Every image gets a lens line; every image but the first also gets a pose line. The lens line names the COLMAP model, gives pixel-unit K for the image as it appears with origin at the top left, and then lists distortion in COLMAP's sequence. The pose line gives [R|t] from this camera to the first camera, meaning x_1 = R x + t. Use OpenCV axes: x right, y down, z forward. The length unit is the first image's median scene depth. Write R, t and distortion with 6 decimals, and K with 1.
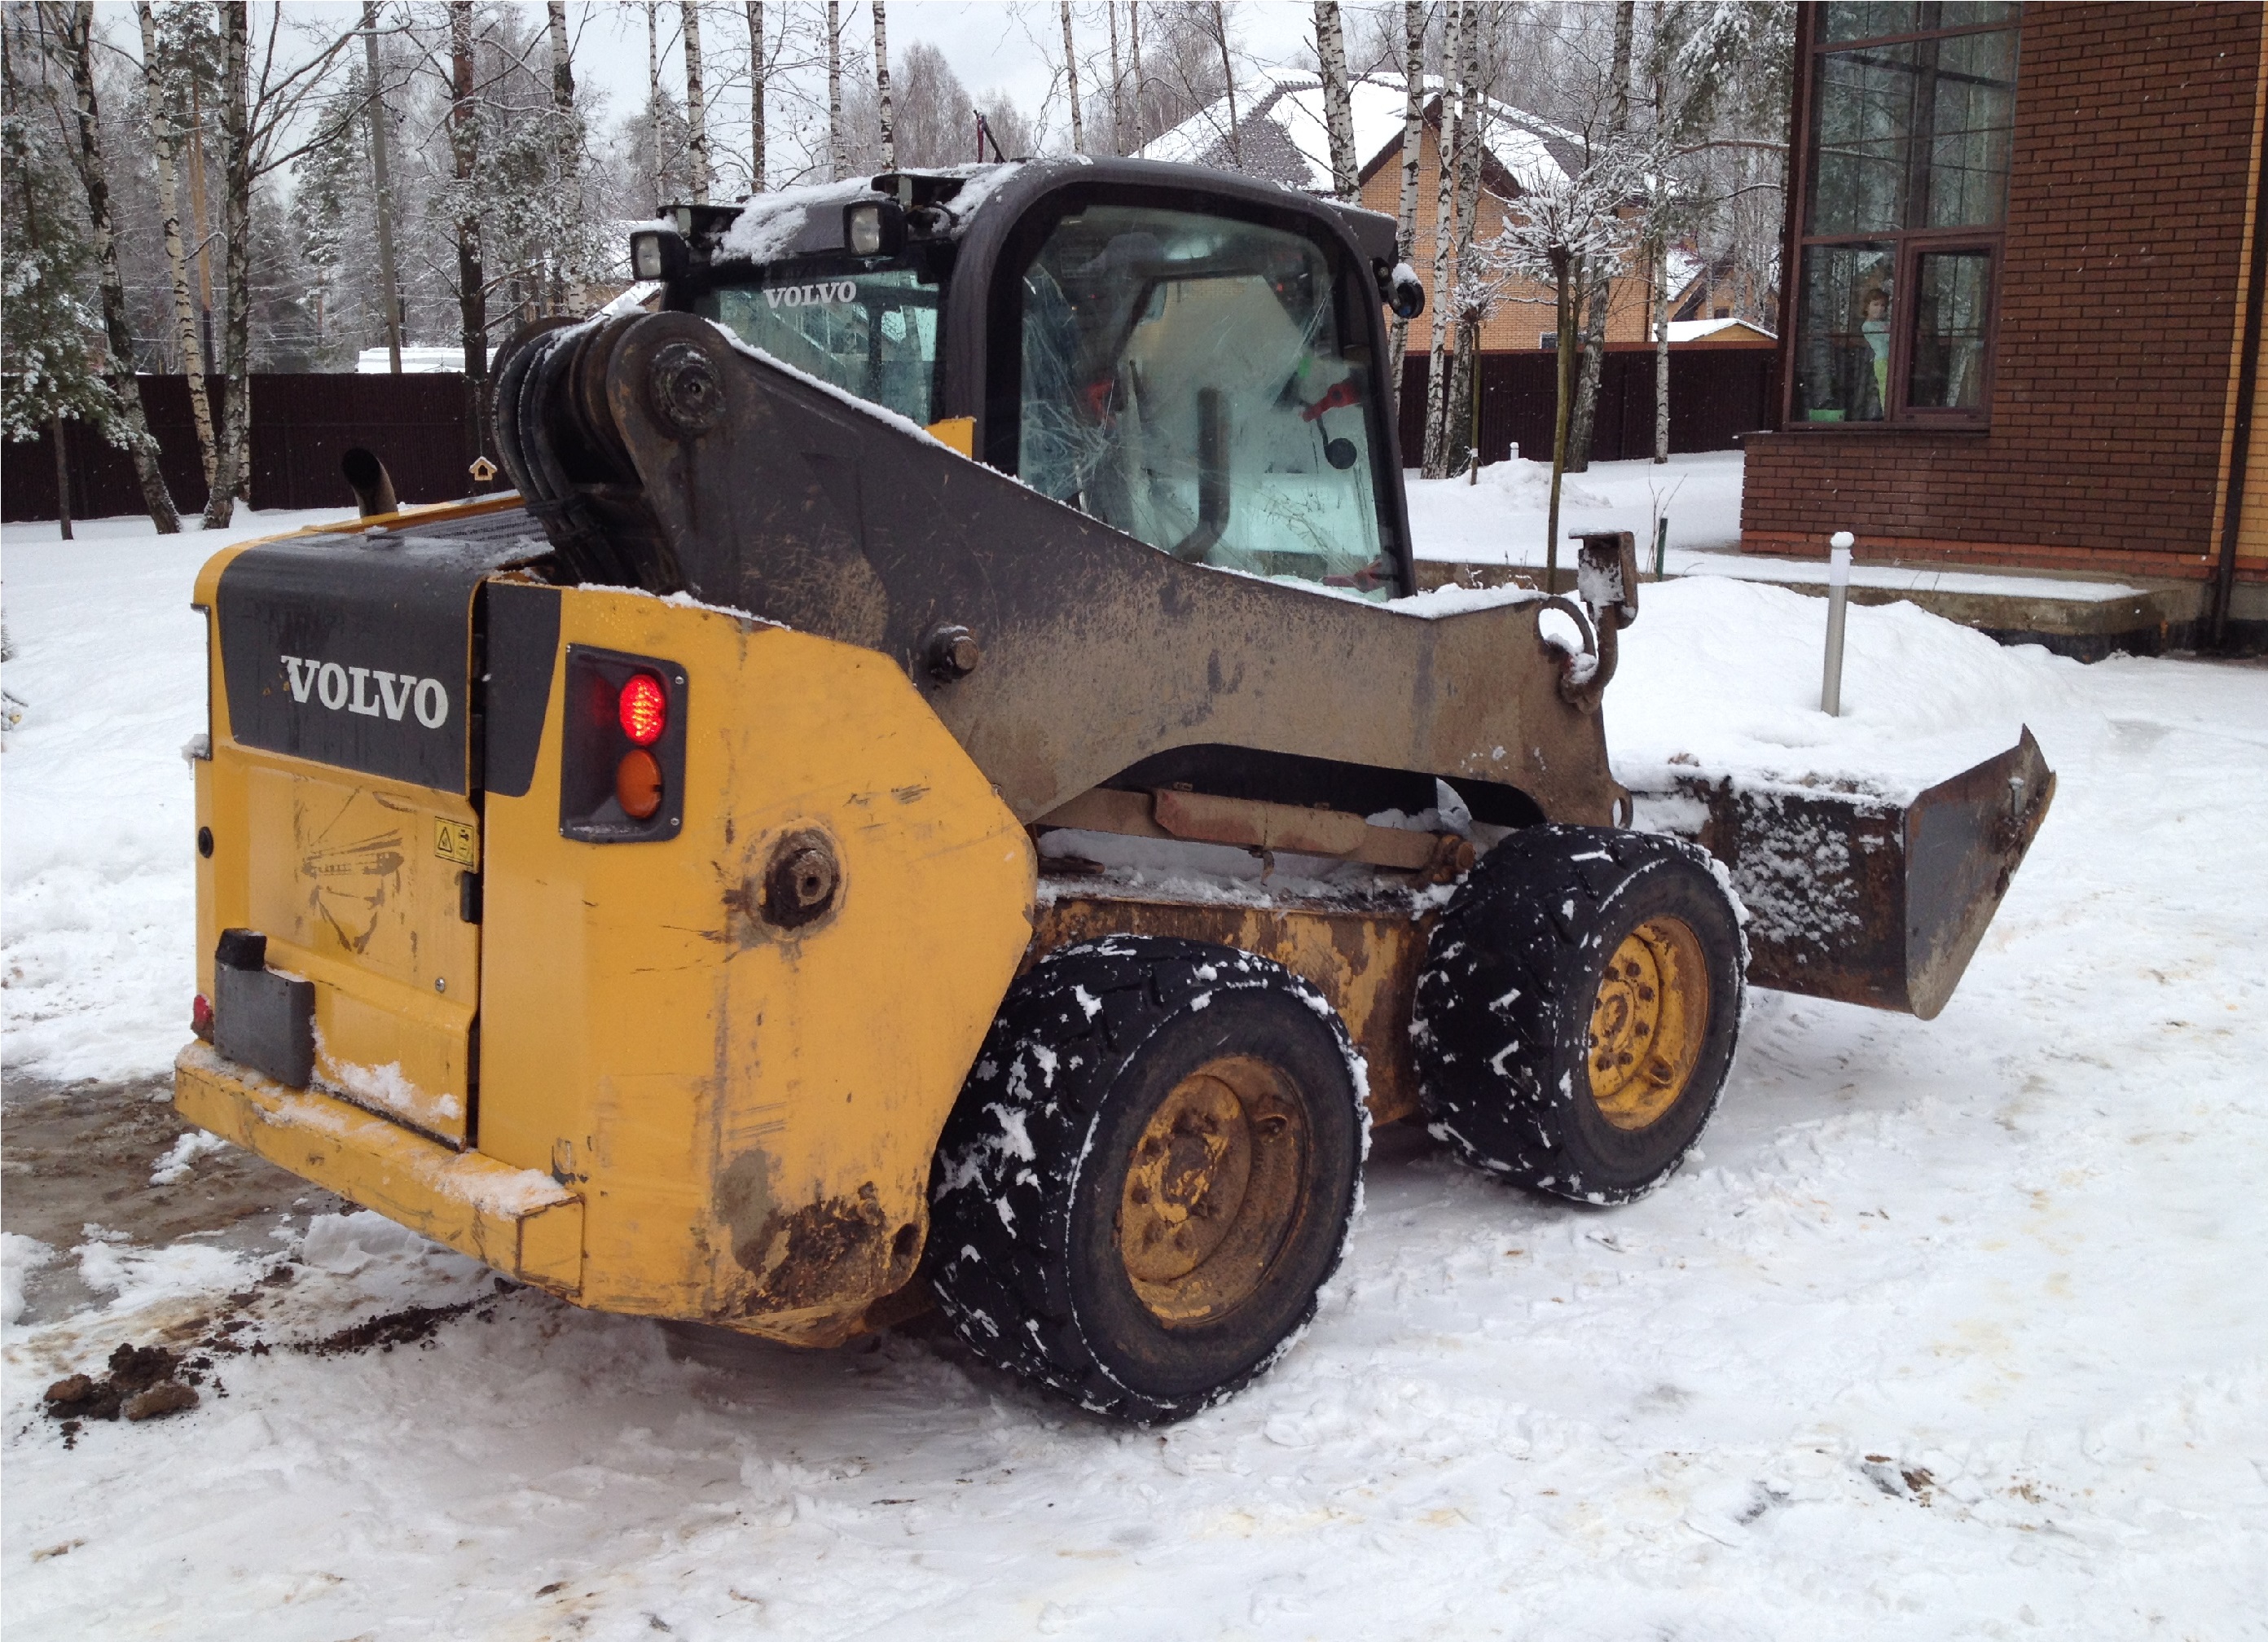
lens RADIAL K [[2237.9, 0, 1134.0], [0, 2237.9, 821.0], [0, 0, 1]] dist [0.093528, -0.147106]
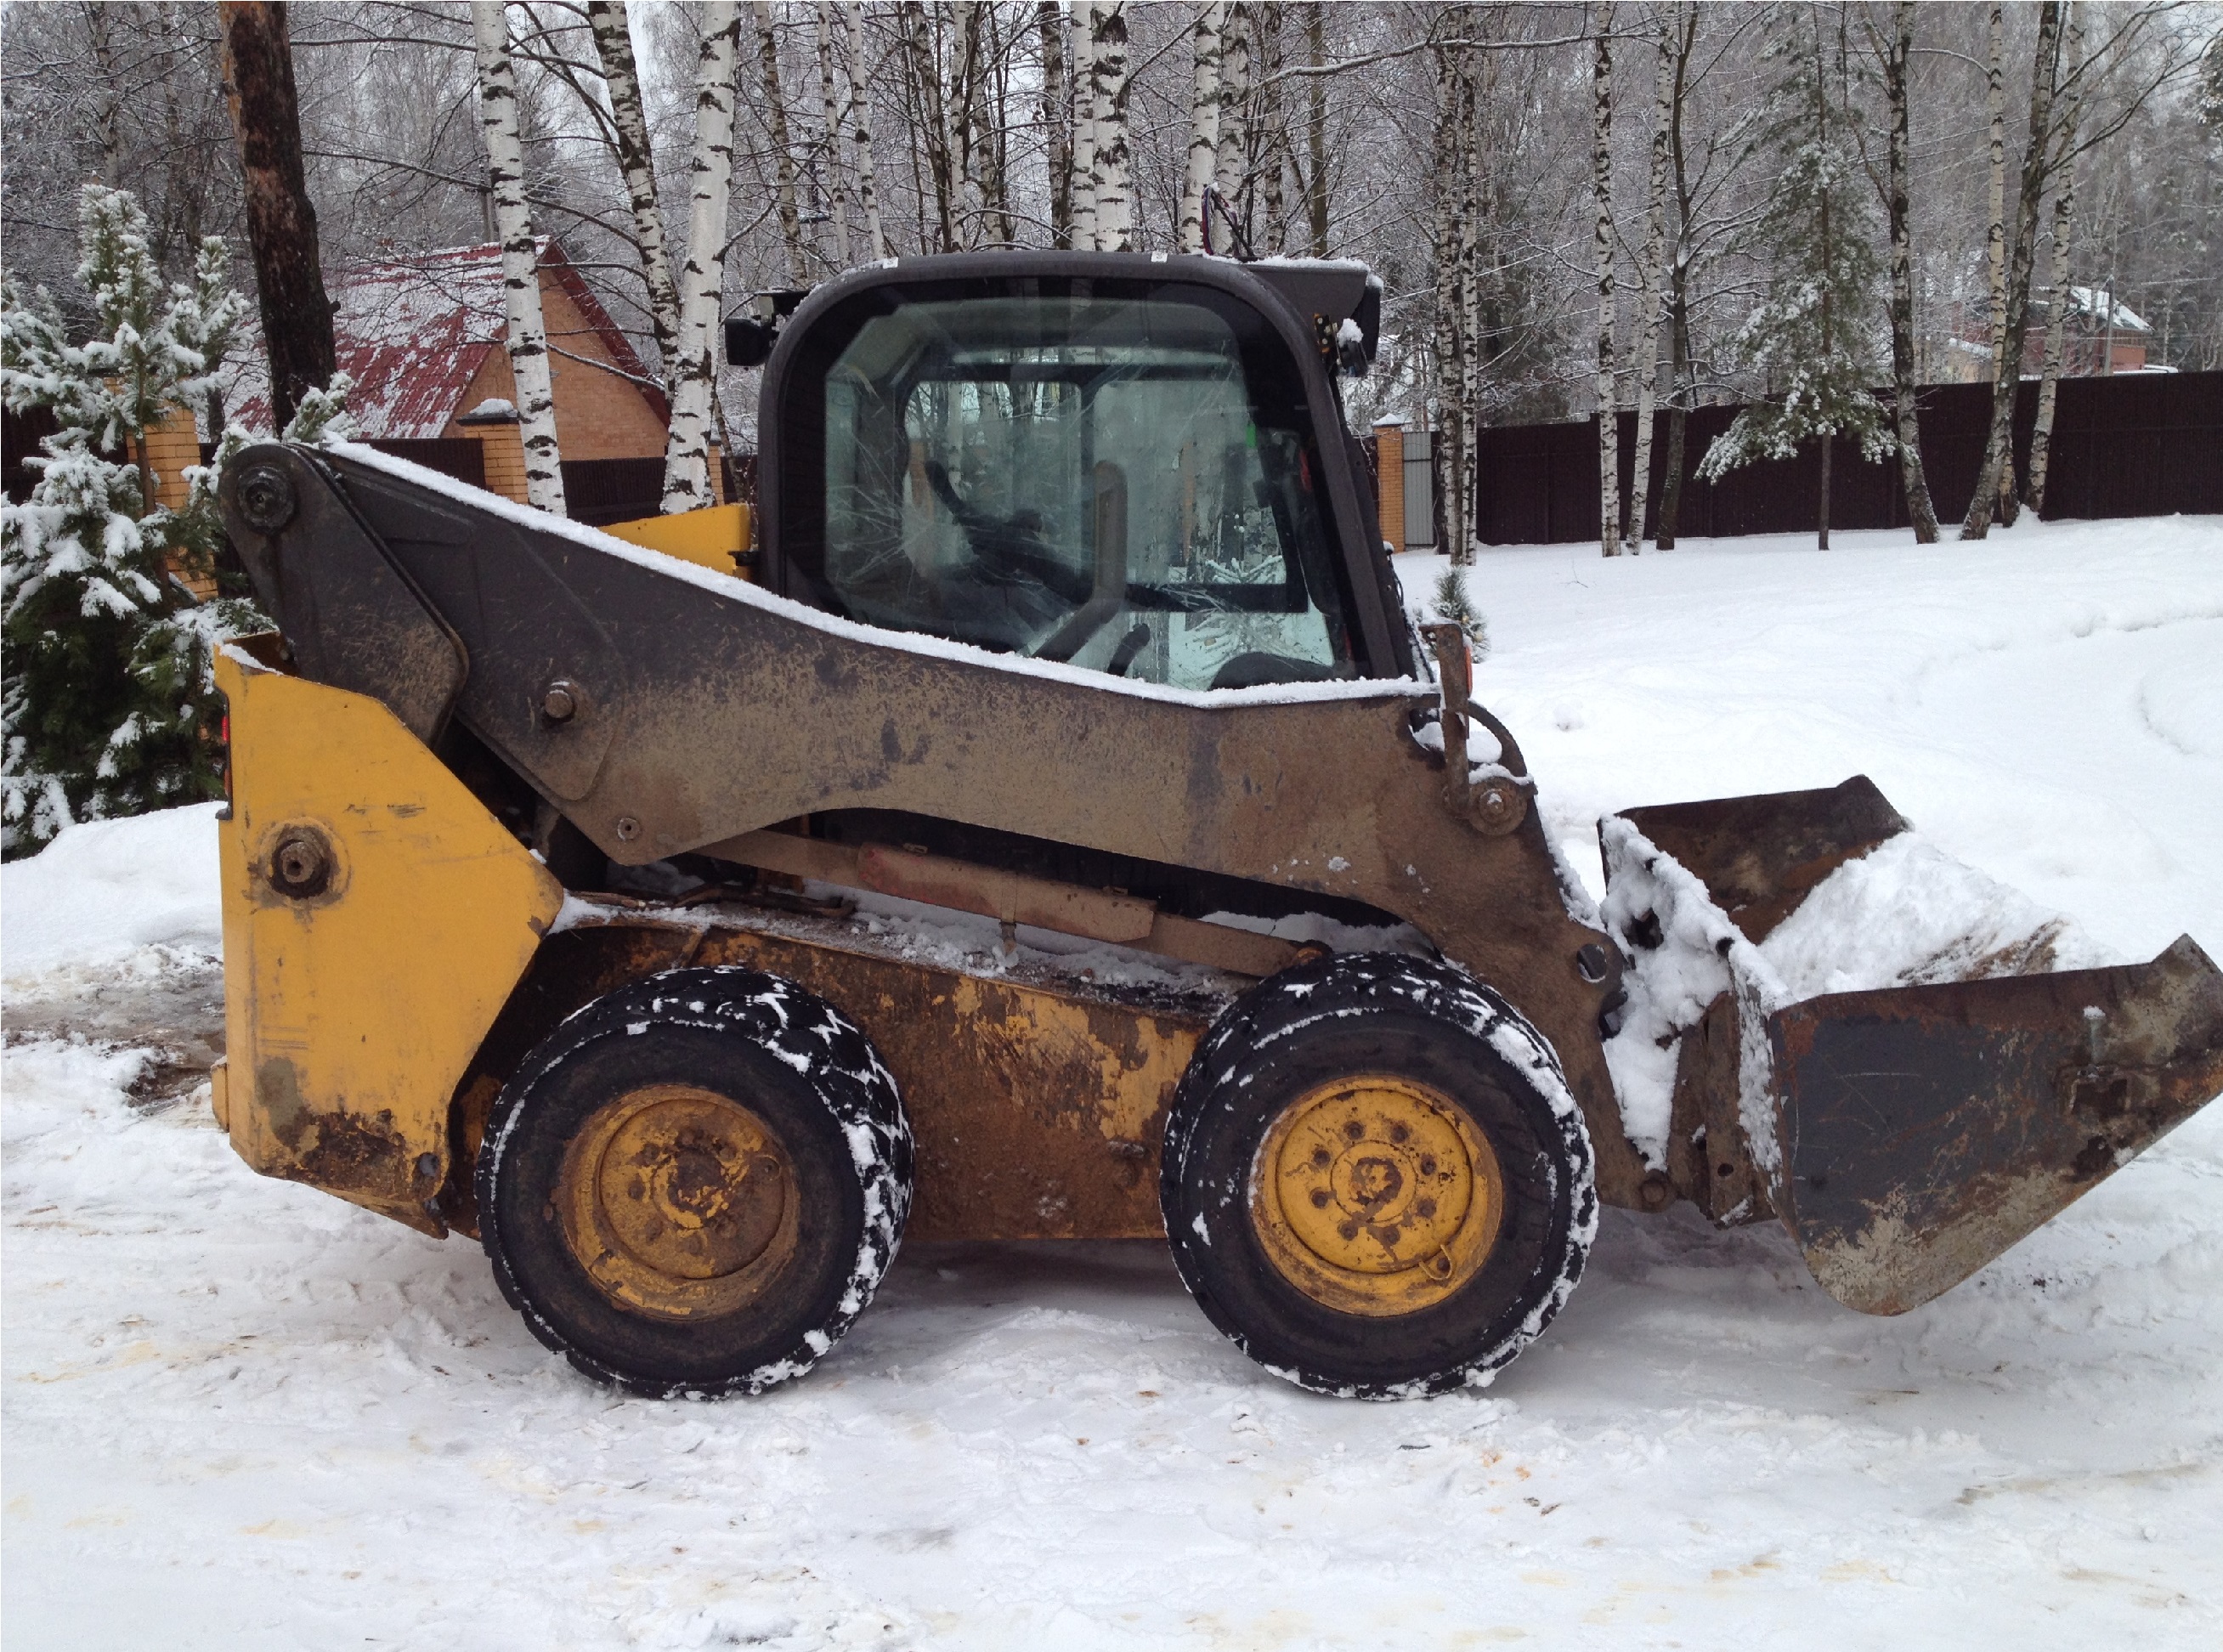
lens RADIAL K [[2407.4, 0, 1164.1], [0, 2407.4, 835.6], [0, 0, 1]] dist [0.230926, -0.747731]
pose [[0.580763, 0.112398, -0.806276, 1.024256], [-0.112056, 0.992032, 0.057580, -0.101768], [0.806324, 0.056908, 0.588730, 0.432607]]
